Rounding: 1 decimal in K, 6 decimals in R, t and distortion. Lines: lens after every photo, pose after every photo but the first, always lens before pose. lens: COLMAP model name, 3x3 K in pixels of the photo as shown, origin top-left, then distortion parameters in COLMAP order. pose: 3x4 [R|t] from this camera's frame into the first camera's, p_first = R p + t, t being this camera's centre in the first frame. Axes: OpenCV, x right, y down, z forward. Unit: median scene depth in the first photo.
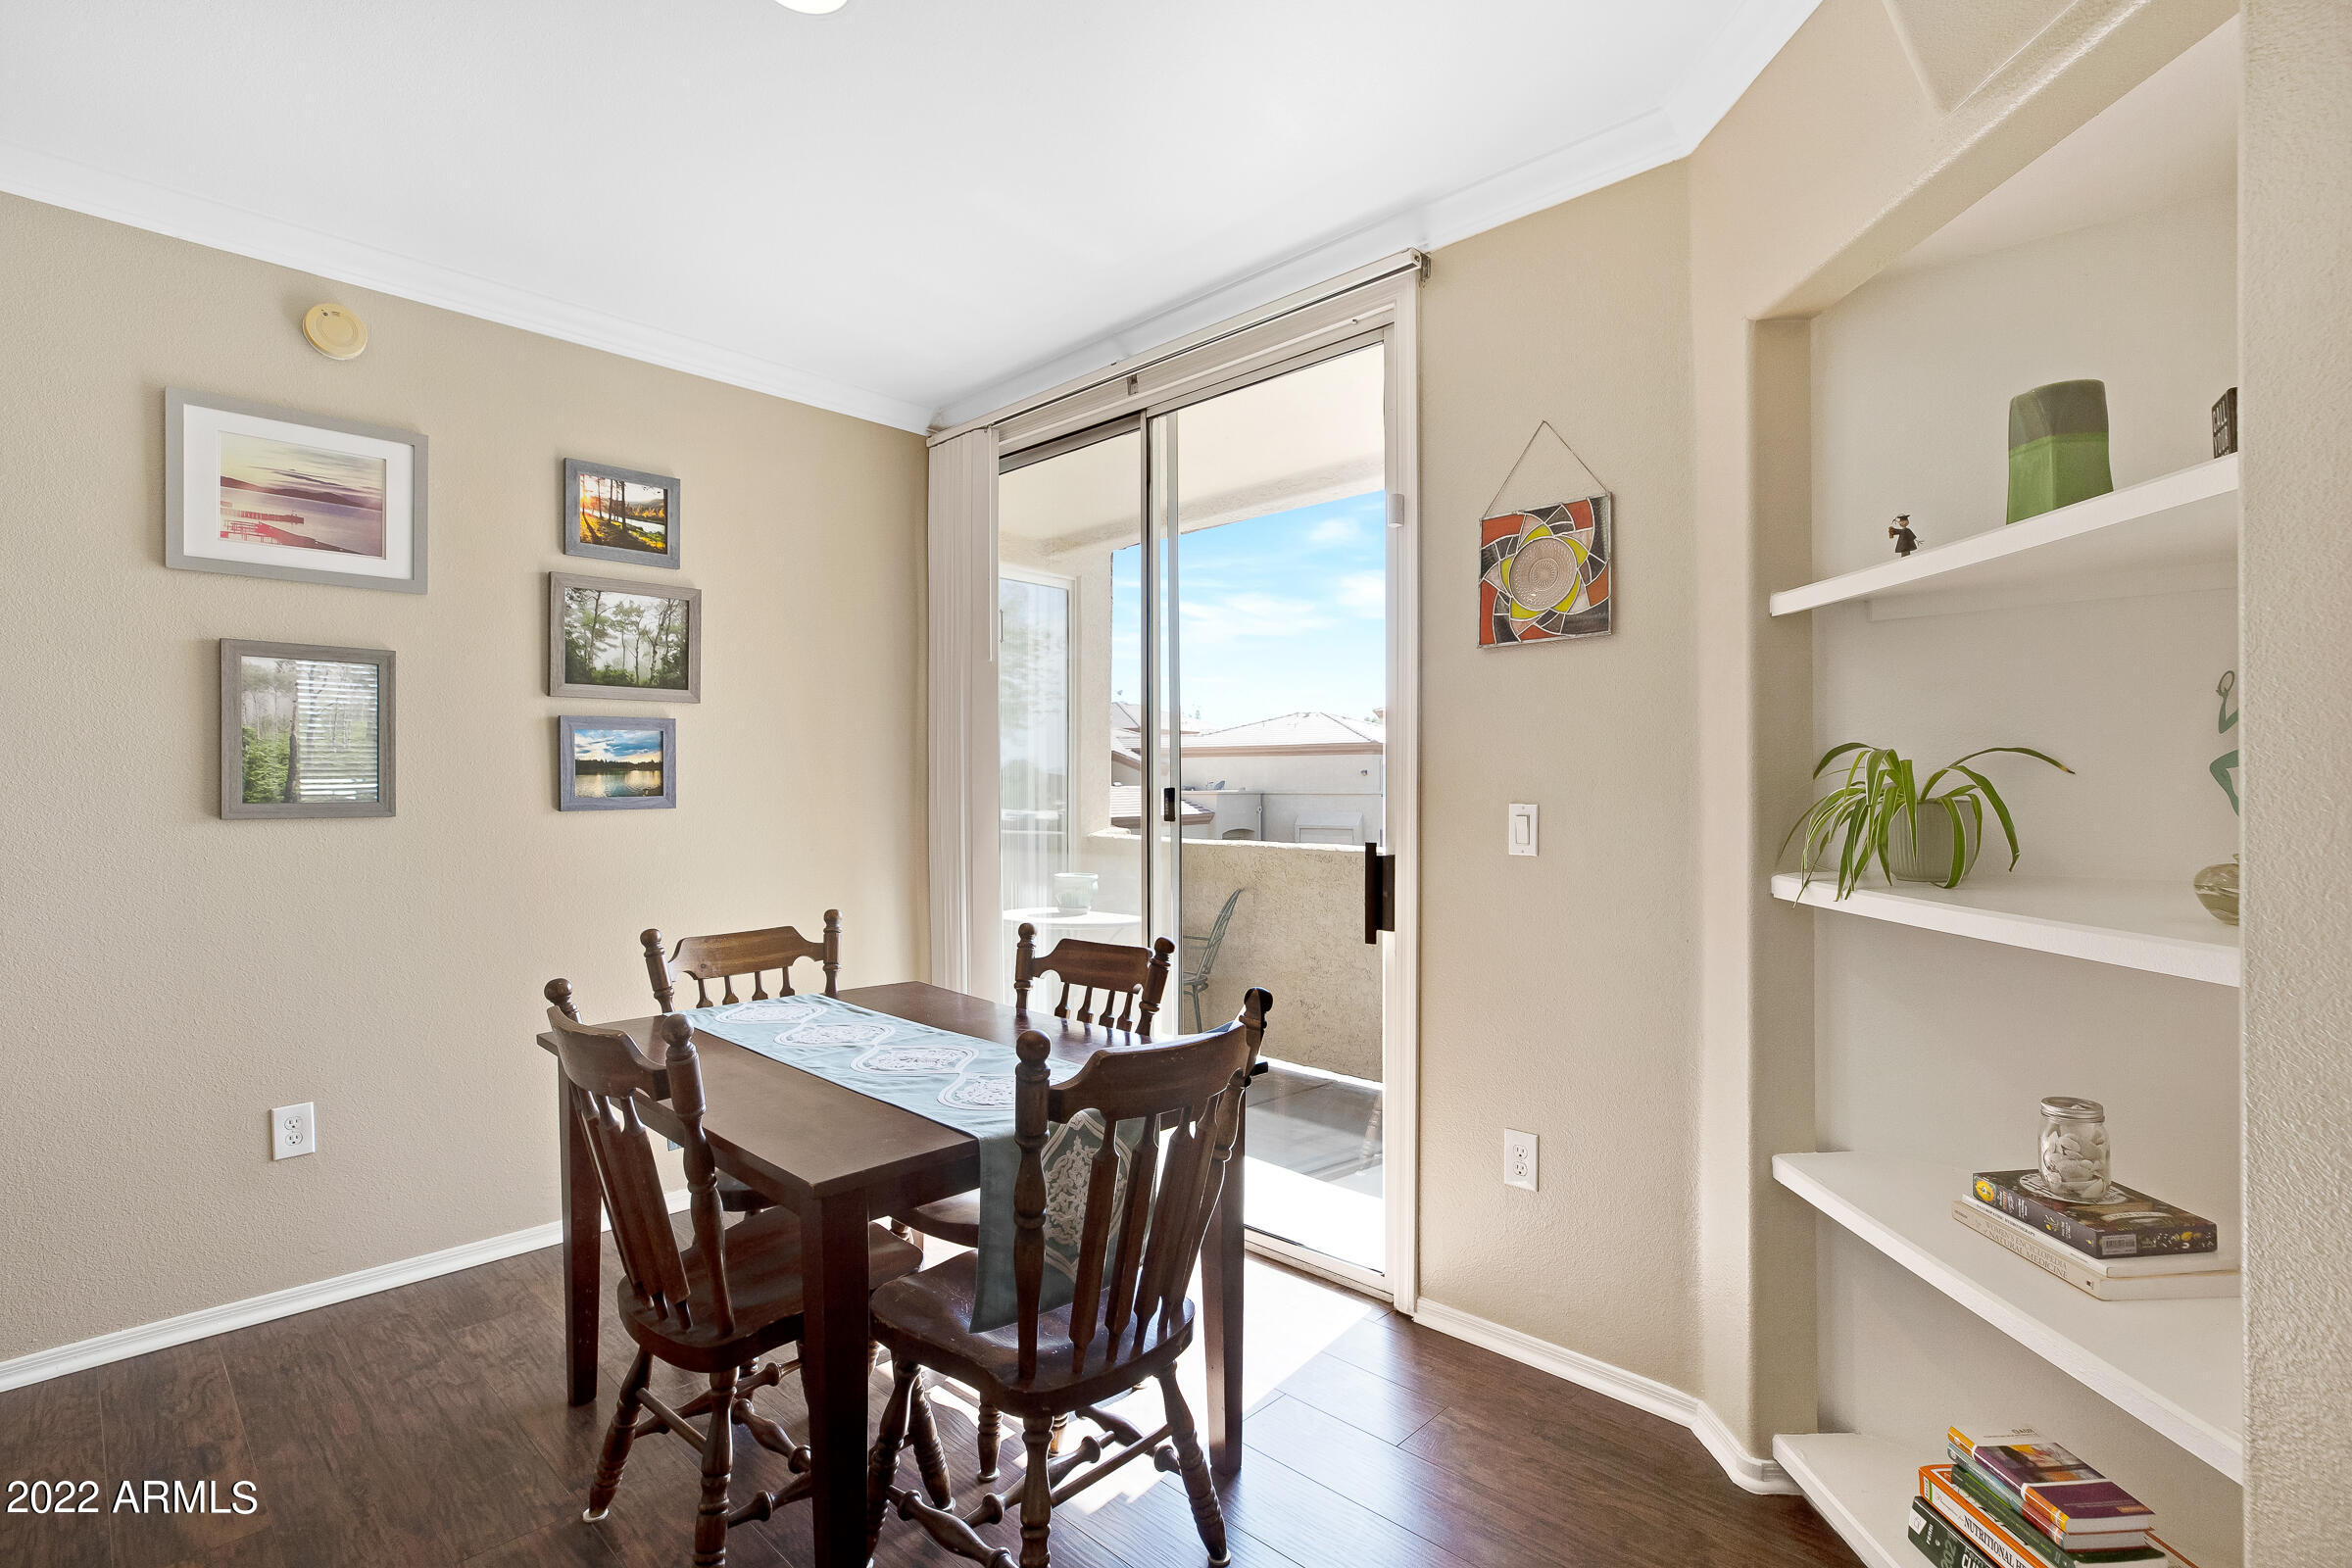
lens RADIAL K [[1113.0, 0, 1129.1], [0, 1113.0, 781.5], [0, 0, 1]] dist [-0.002330, -0.000358]
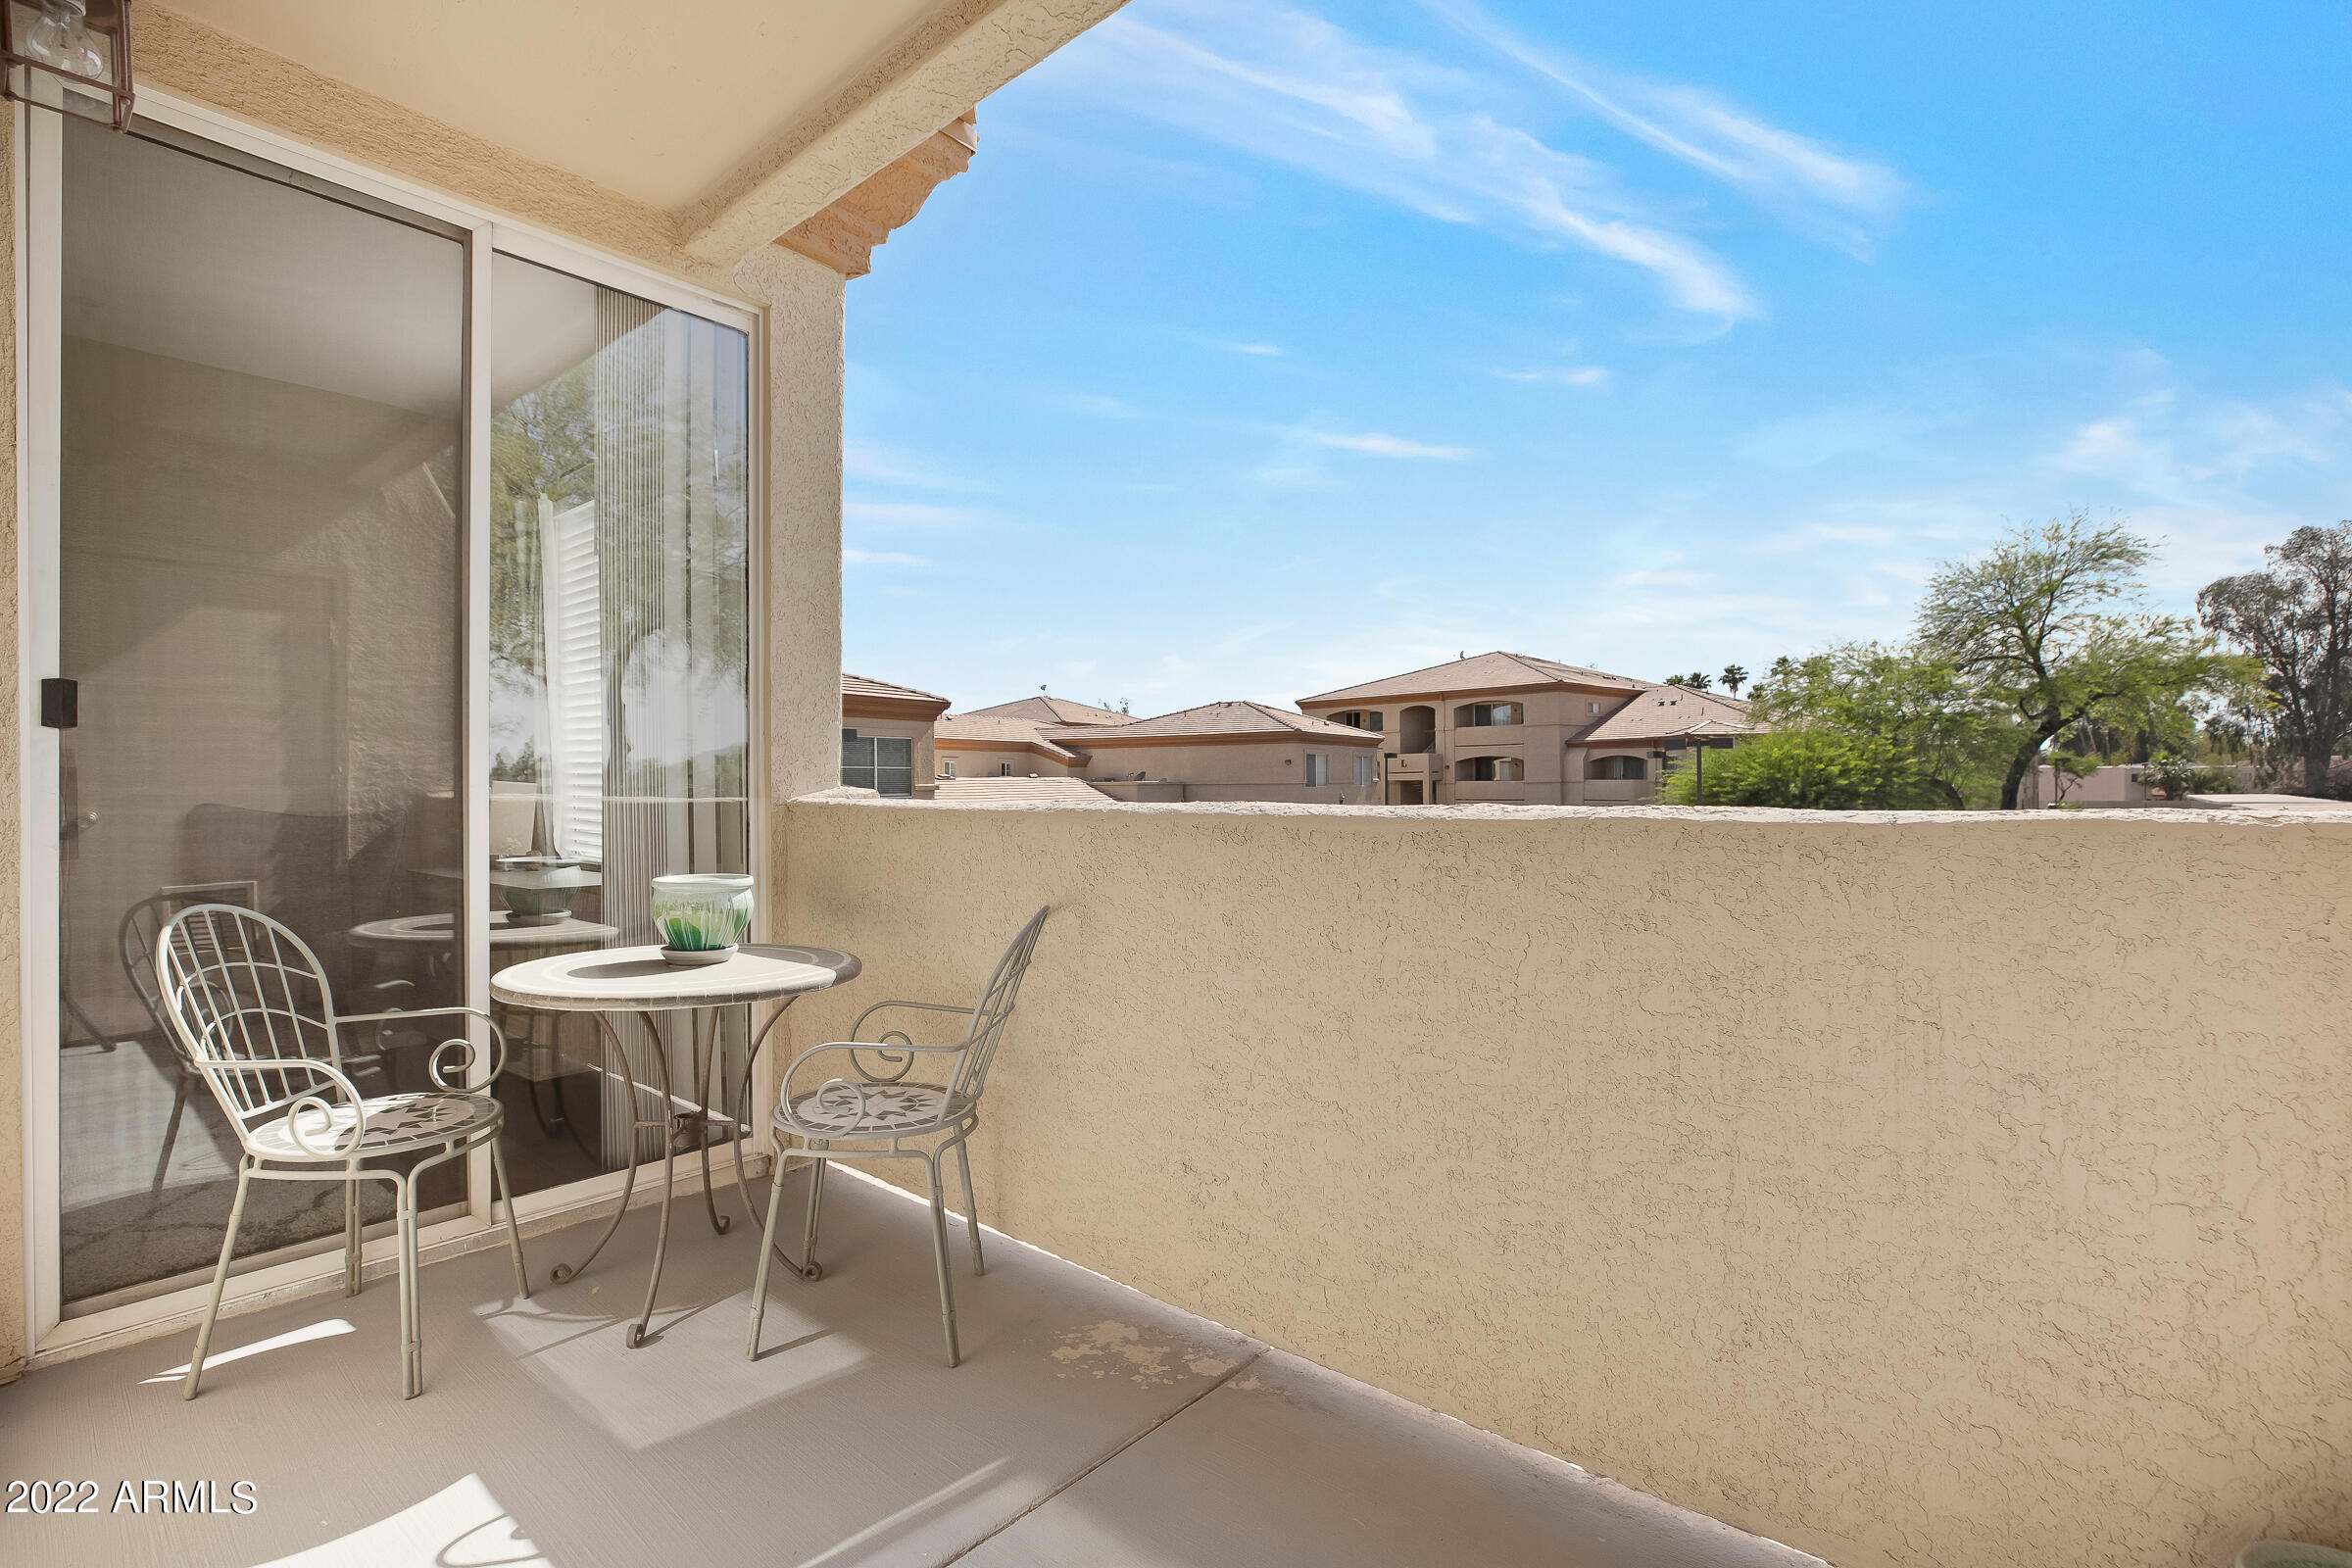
lens RADIAL K [[1092.4, 0, 1176.0], [0, 1092.4, 784.0], [0, 0, 1]] dist [-0.029886, 0.000748]
pose [[0.994195, -0.007698, 0.107319, 0.108619], [0.007087, 0.999956, 0.006071, 0.048309], [-0.107361, -0.005275, 0.994206, 0.588561]]
